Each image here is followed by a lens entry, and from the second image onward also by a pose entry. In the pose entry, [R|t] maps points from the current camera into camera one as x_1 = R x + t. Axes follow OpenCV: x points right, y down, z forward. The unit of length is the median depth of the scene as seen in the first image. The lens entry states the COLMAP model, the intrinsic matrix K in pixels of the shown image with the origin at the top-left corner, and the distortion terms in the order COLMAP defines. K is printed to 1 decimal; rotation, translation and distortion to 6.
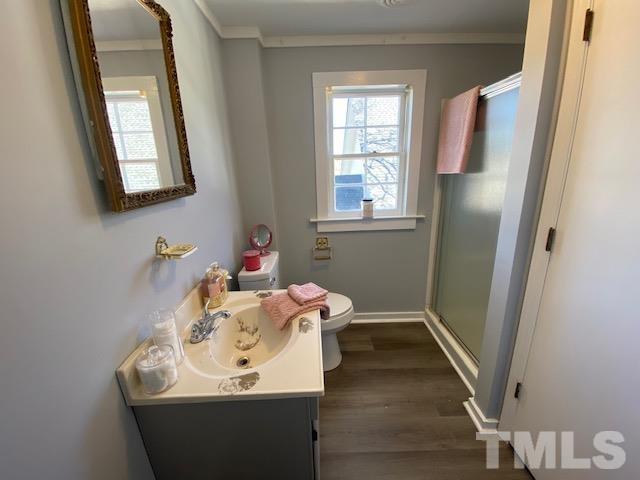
lens RADIAL K [[260.0, 0, 318.5], [0, 260.0, 238.4], [0, 0, 1]] dist [-0.005019, -0.007758]
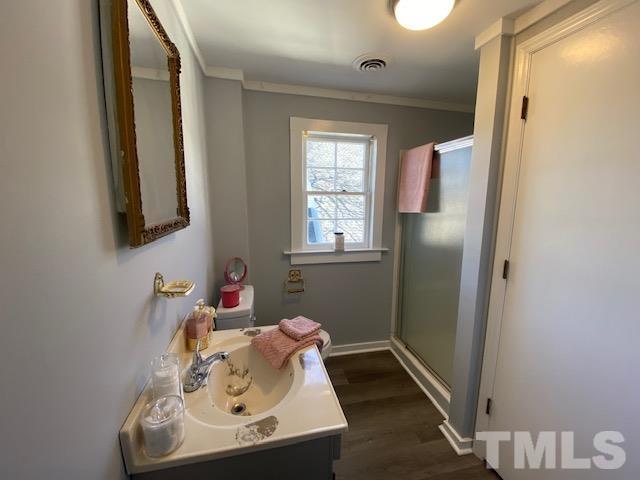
lens RADIAL K [[260.0, 0, 321.0], [0, 260.0, 237.9], [0, 0, 1]] dist [-0.005019, -0.007758]
pose [[0.977536, 0.012021, 0.210427, -0.146050], [0.014181, 0.992359, -0.122568, -0.004836], [-0.210292, 0.122799, 0.969896, -0.015936]]
